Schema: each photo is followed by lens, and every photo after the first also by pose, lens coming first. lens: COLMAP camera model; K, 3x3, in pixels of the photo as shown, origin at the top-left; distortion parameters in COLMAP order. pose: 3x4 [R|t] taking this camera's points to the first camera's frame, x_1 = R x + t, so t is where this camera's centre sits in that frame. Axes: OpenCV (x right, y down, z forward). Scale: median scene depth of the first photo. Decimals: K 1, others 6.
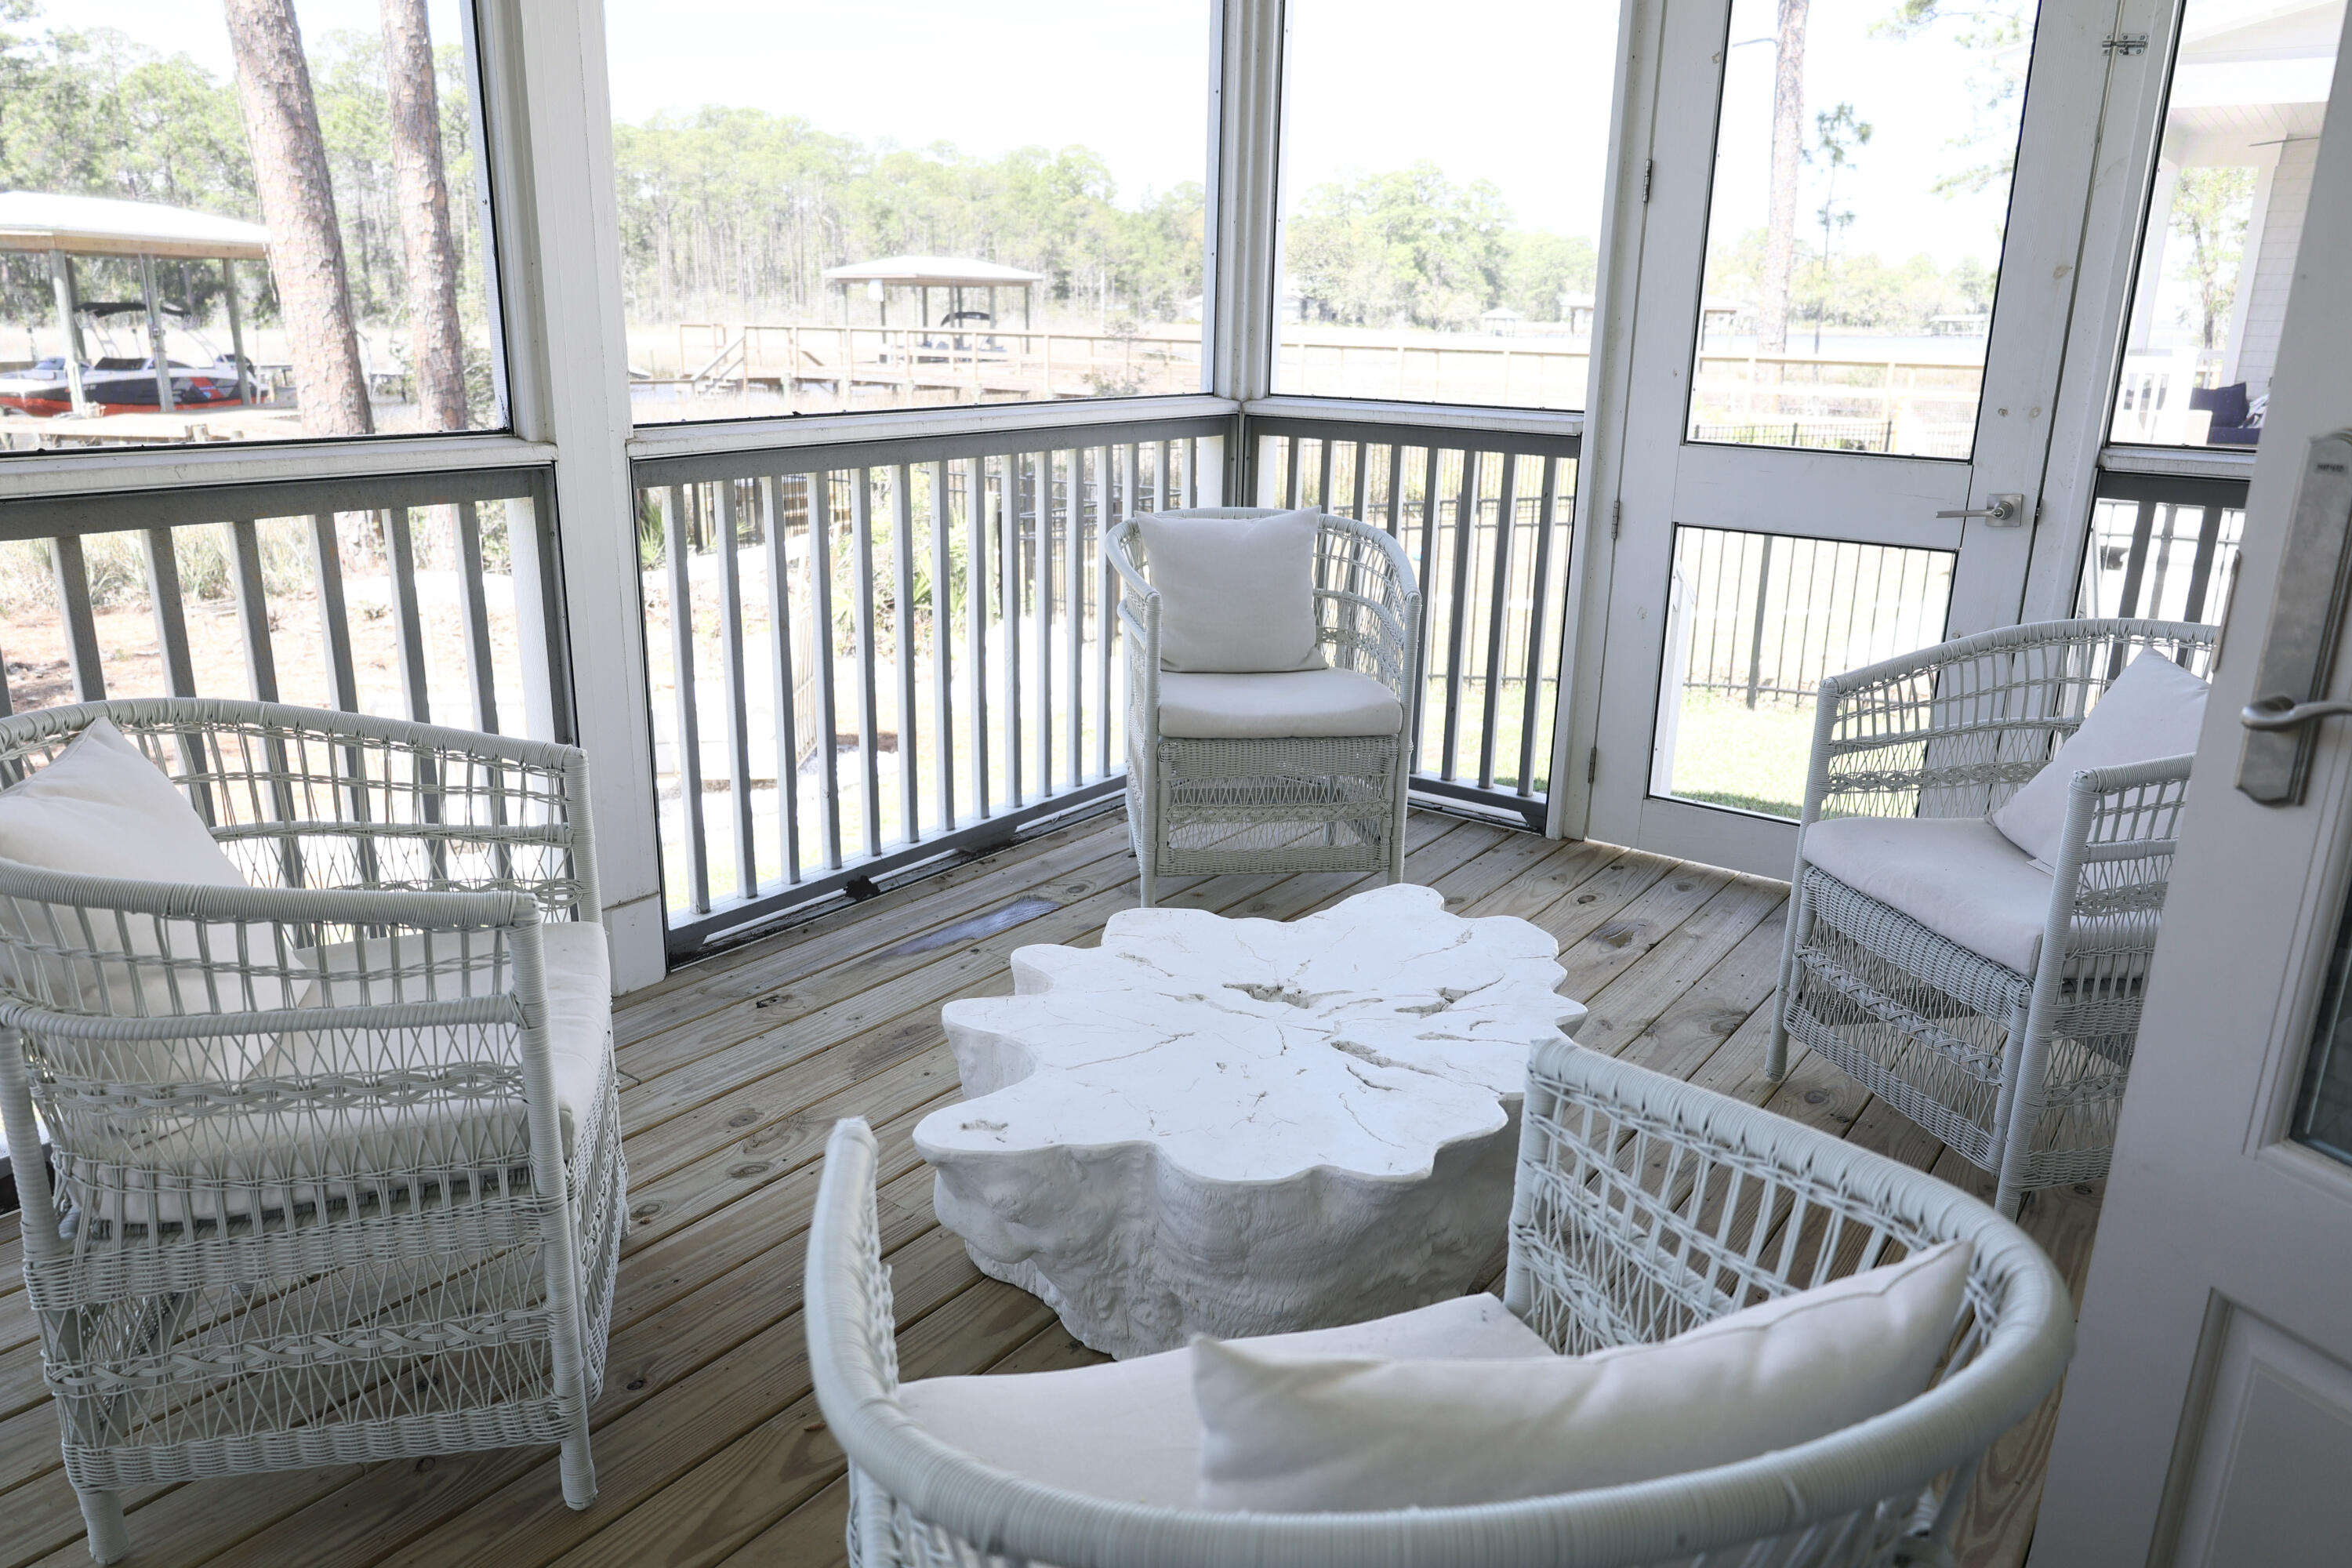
lens RADIAL K [[1617.4, 0, 1169.5], [0, 1617.4, 784.3], [0, 0, 1]] dist [0.004246, -0.001774]
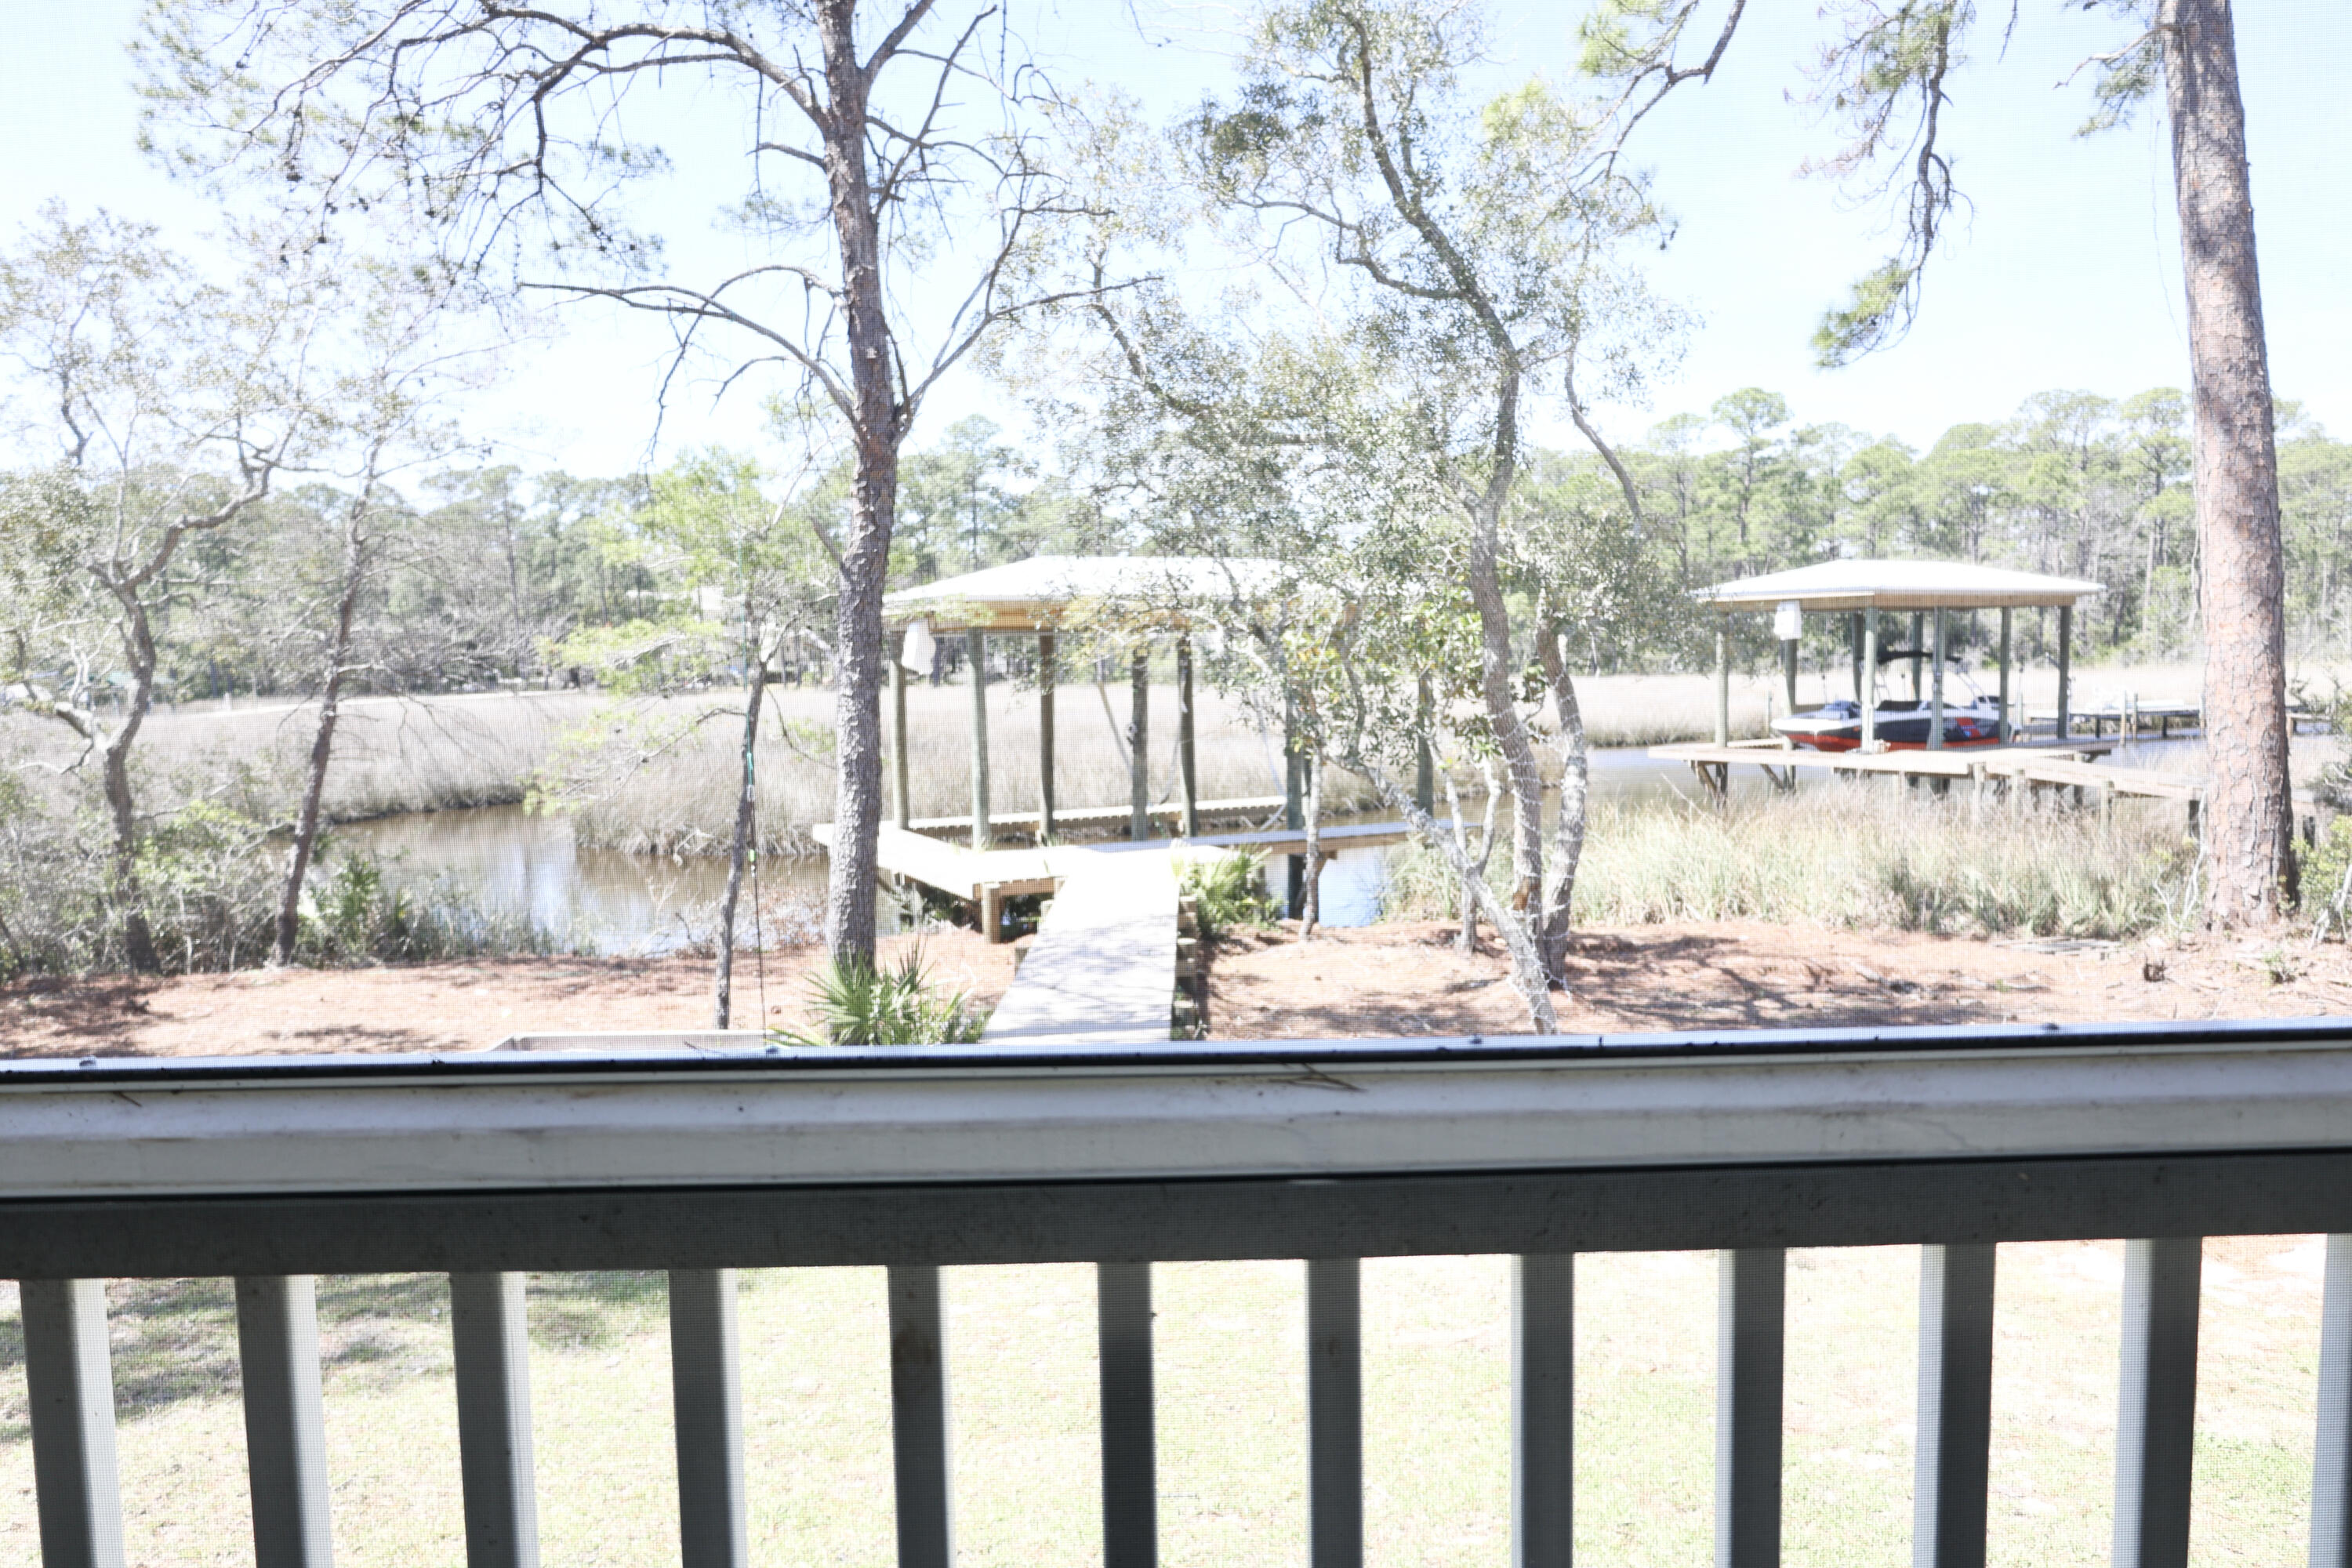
lens RADIAL K [[1617.4, 0, 1169.5], [0, 1617.4, 784.3], [0, 0, 1]] dist [0.004246, -0.001774]
pose [[0.616621, 0.033589, -0.786543, -0.094742], [-0.192069, 0.975318, -0.108925, 0.003404], [0.763471, 0.218236, 0.607853, -0.018851]]
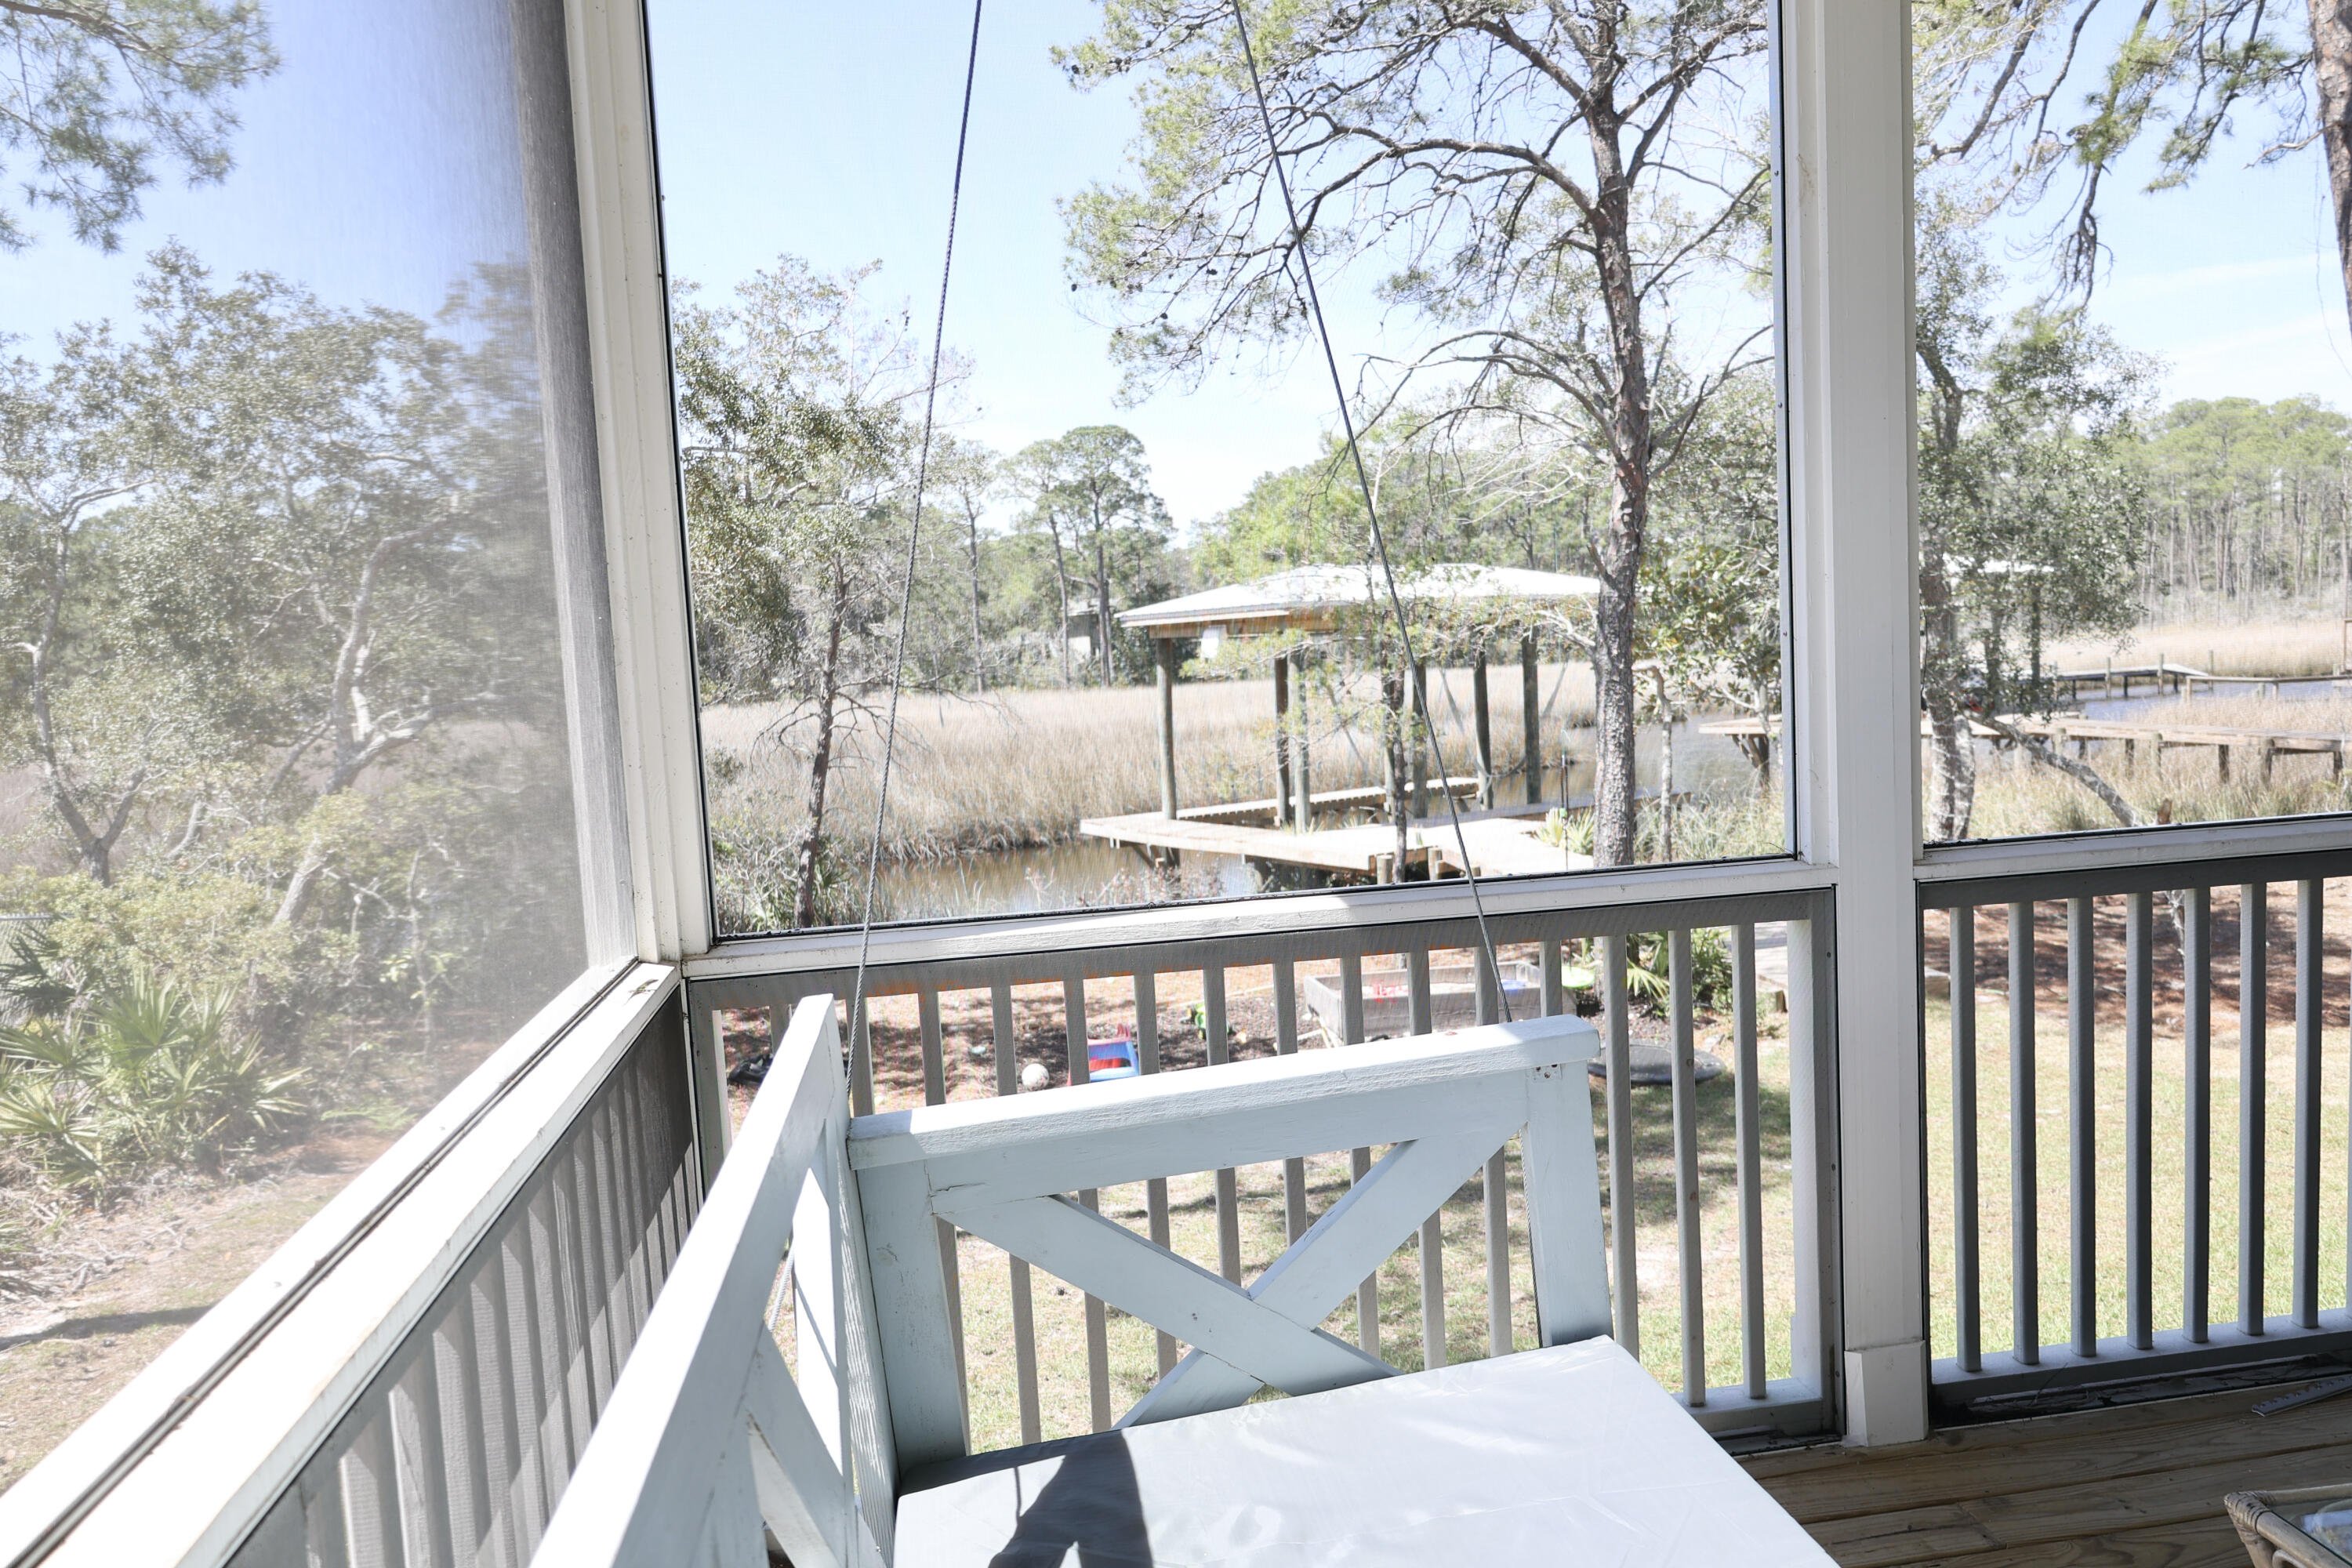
lens RADIAL K [[1617.4, 0, 1169.5], [0, 1617.4, 784.3], [0, 0, 1]] dist [0.004246, -0.001774]
pose [[0.718453, 0.002042, -0.695573, -0.218647], [-0.132269, 0.982150, -0.133736, 0.072125], [0.682884, 0.188086, 0.705899, -0.290876]]
